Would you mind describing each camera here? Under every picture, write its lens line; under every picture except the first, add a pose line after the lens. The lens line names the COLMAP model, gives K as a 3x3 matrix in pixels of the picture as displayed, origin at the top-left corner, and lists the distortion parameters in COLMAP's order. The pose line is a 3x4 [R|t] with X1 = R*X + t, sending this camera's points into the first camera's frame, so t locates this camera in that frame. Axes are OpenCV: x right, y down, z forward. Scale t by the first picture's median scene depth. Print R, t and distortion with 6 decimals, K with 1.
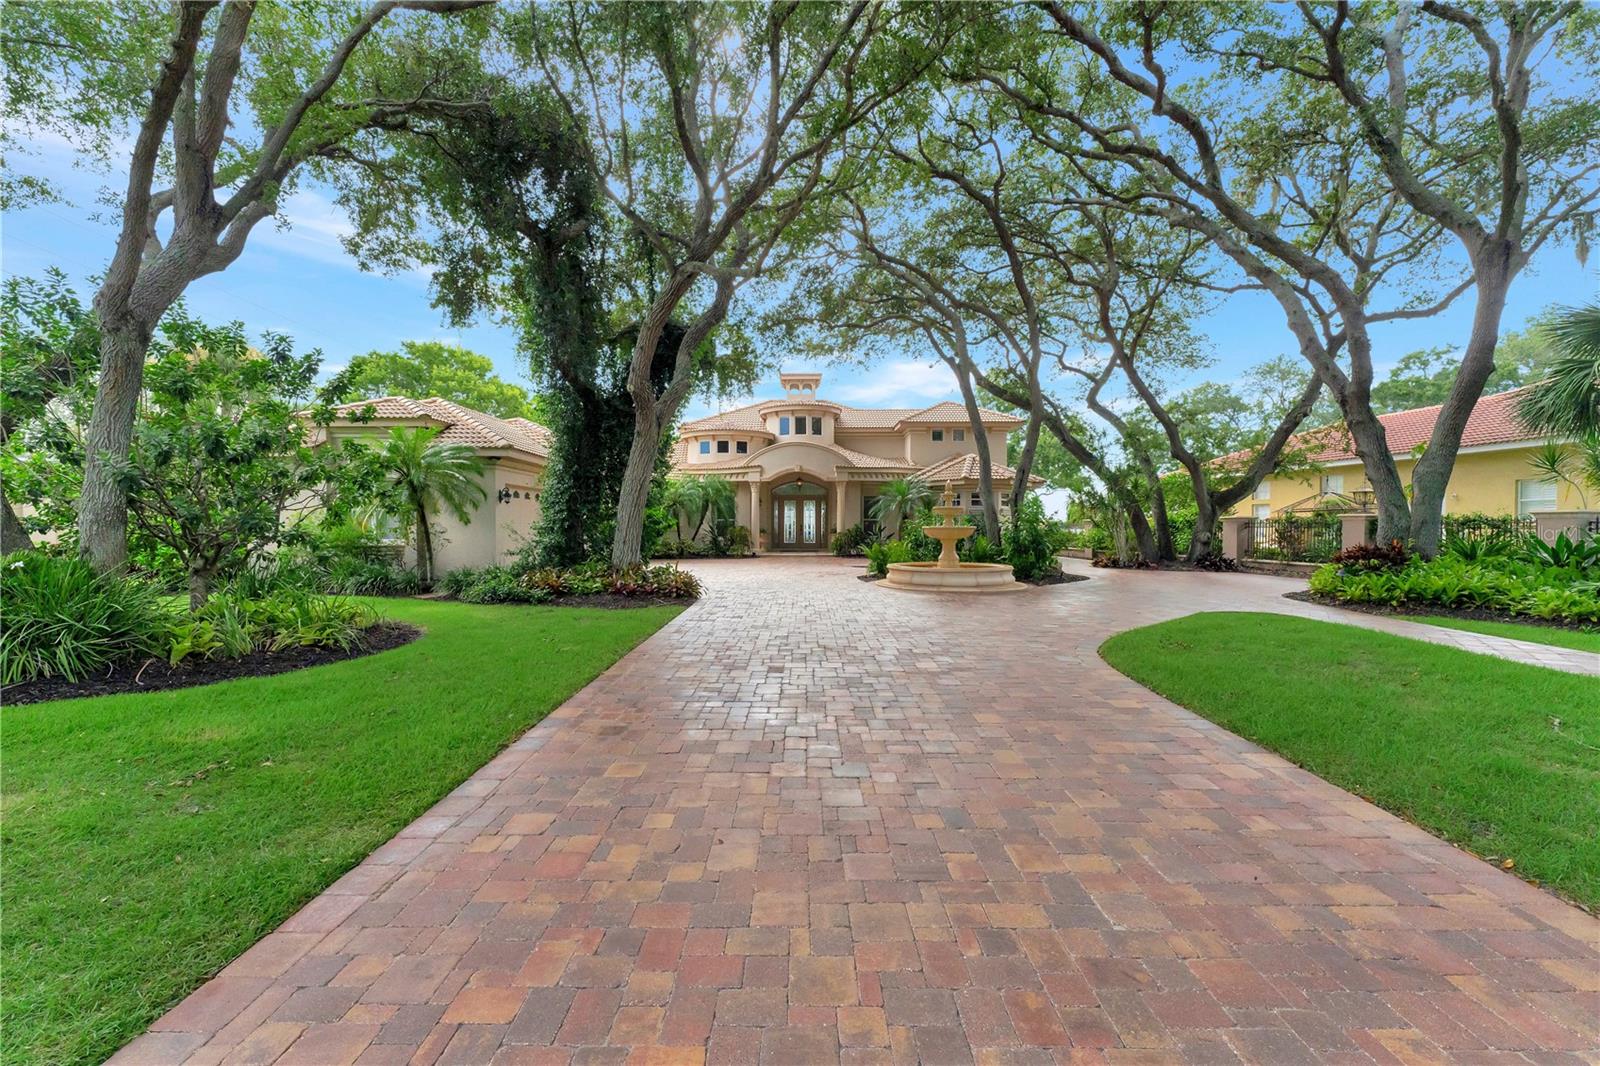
lens RADIAL K [[630.3, 0, 803.1], [0, 630.3, 540.8], [0, 0, 1]] dist [0.001154, 0.000054]
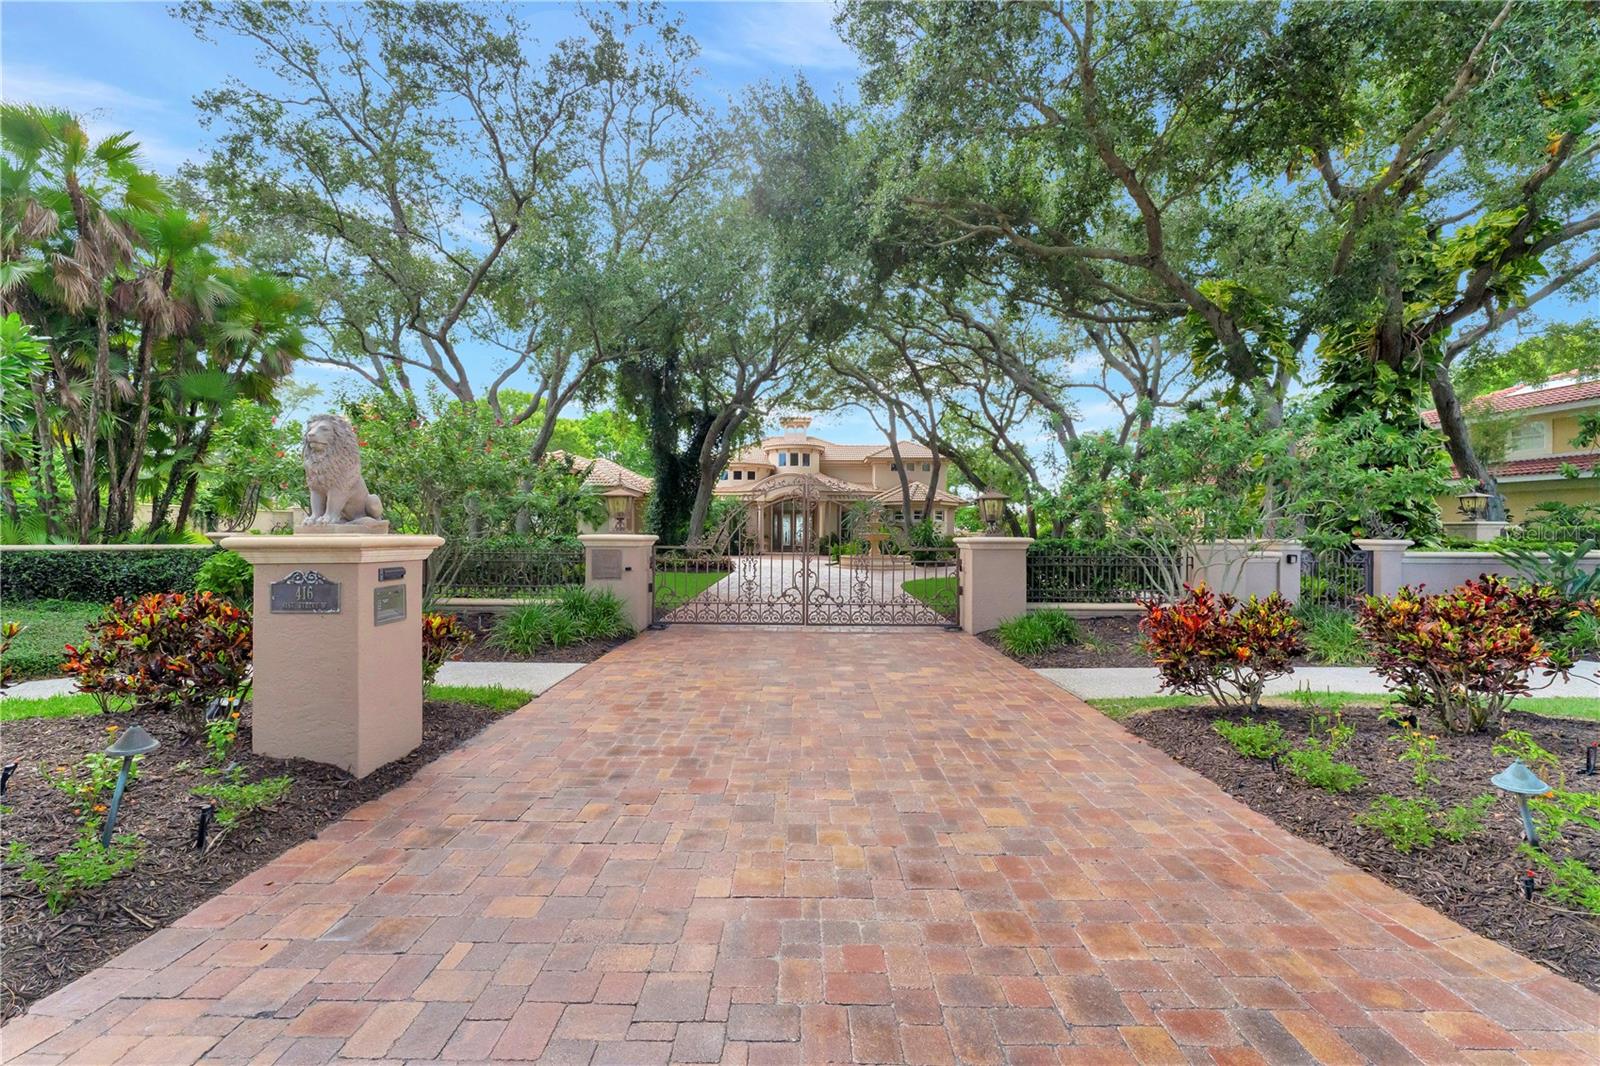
lens RADIAL K [[630.3, 0, 803.1], [0, 630.3, 540.8], [0, 0, 1]] dist [0.001154, 0.000054]
pose [[0.999980, 0.004361, 0.004546, 0.009888], [-0.004308, 0.999923, -0.011651, 0.008998], [-0.004596, 0.011631, 0.999922, -0.375180]]
